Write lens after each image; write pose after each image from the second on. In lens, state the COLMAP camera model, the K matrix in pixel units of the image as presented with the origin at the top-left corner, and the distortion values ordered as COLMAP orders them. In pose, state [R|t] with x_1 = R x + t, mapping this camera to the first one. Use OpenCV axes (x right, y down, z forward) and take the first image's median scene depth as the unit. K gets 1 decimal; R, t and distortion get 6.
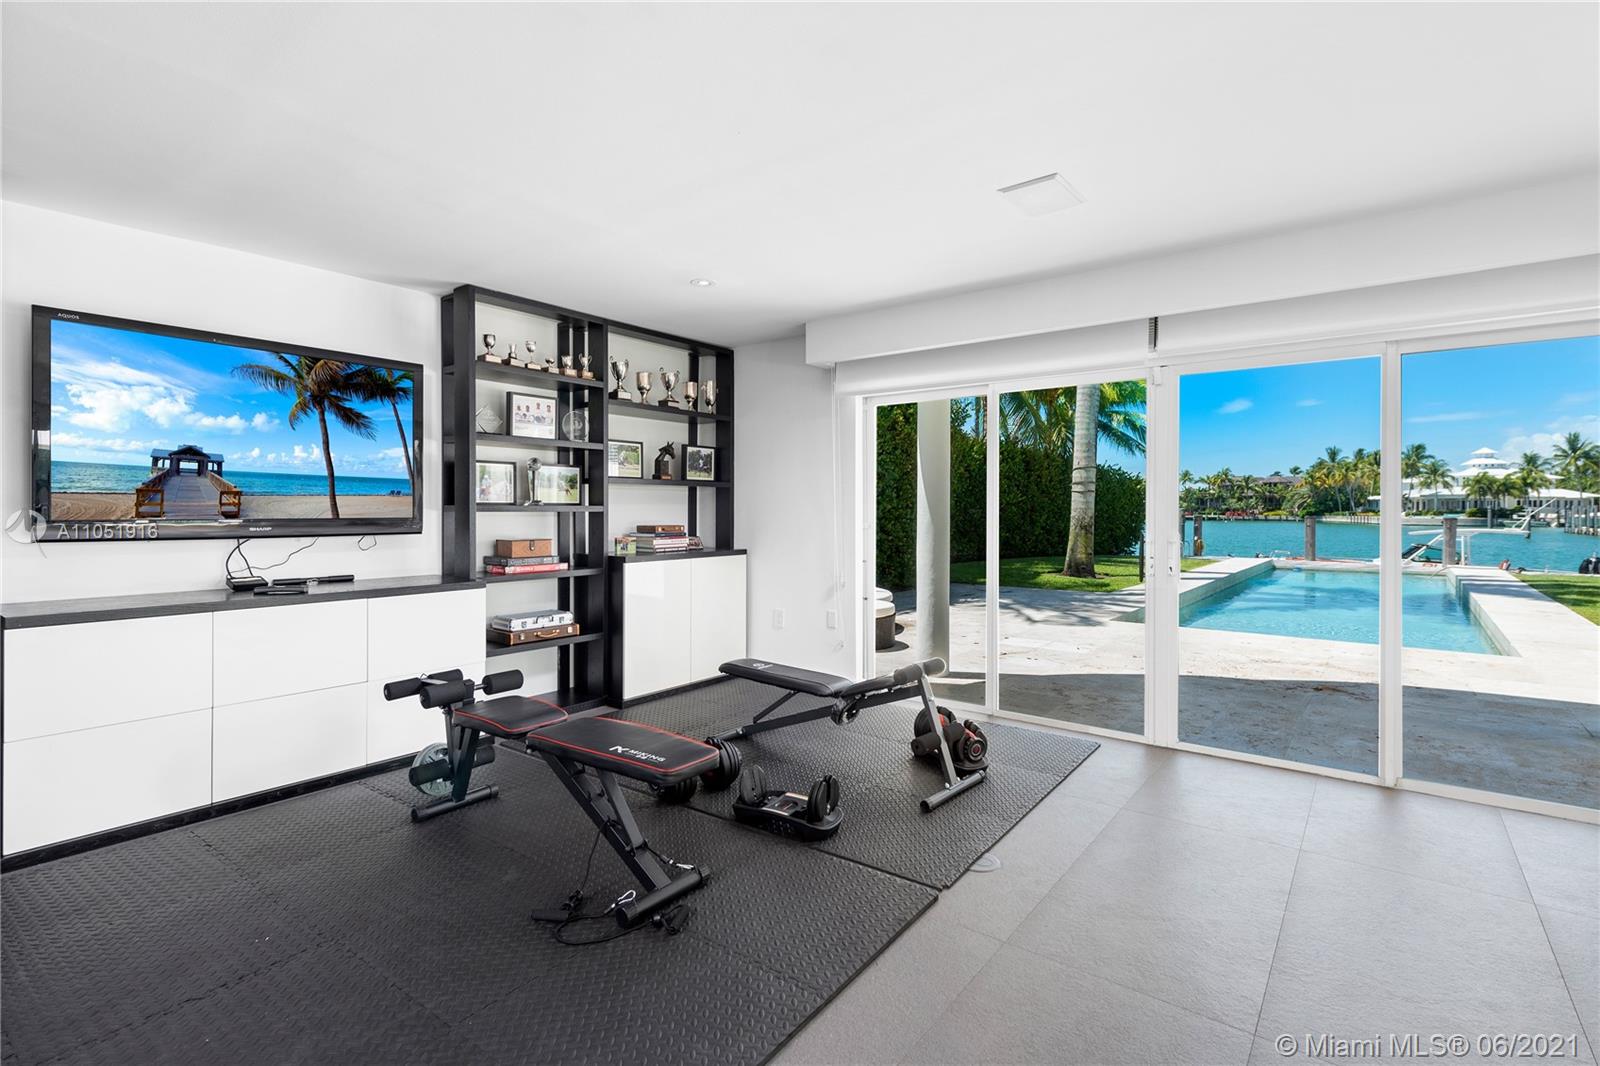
lens RADIAL K [[756.4, 0, 758.3], [0, 756.4, 508.2], [0, 0, 1]] dist [-0.009715, -0.000409]
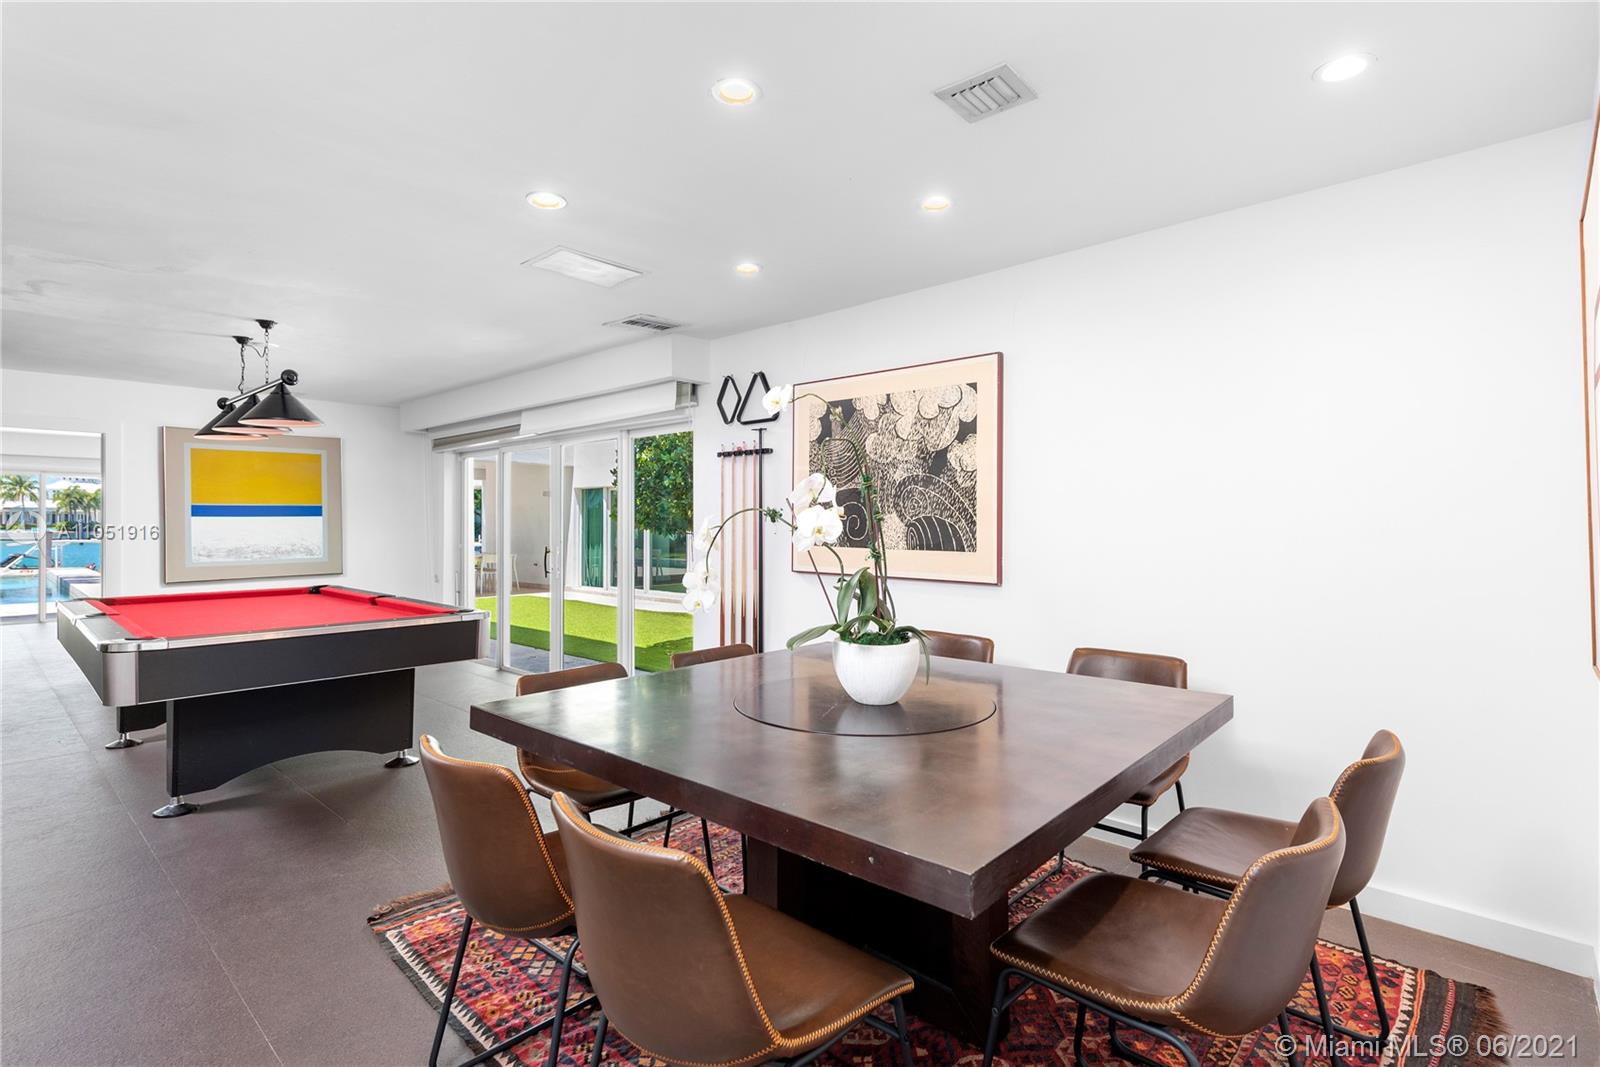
lens RADIAL K [[765.5, 0, 804.1], [0, 765.5, 521.3], [0, 0, 1]] dist [0.016710, 0.001111]
pose [[0.047902, -0.002832, 0.998848, -0.252184], [0.002992, 0.999992, 0.002691, -0.001641], [-0.998848, 0.002860, 0.047910, -0.259474]]
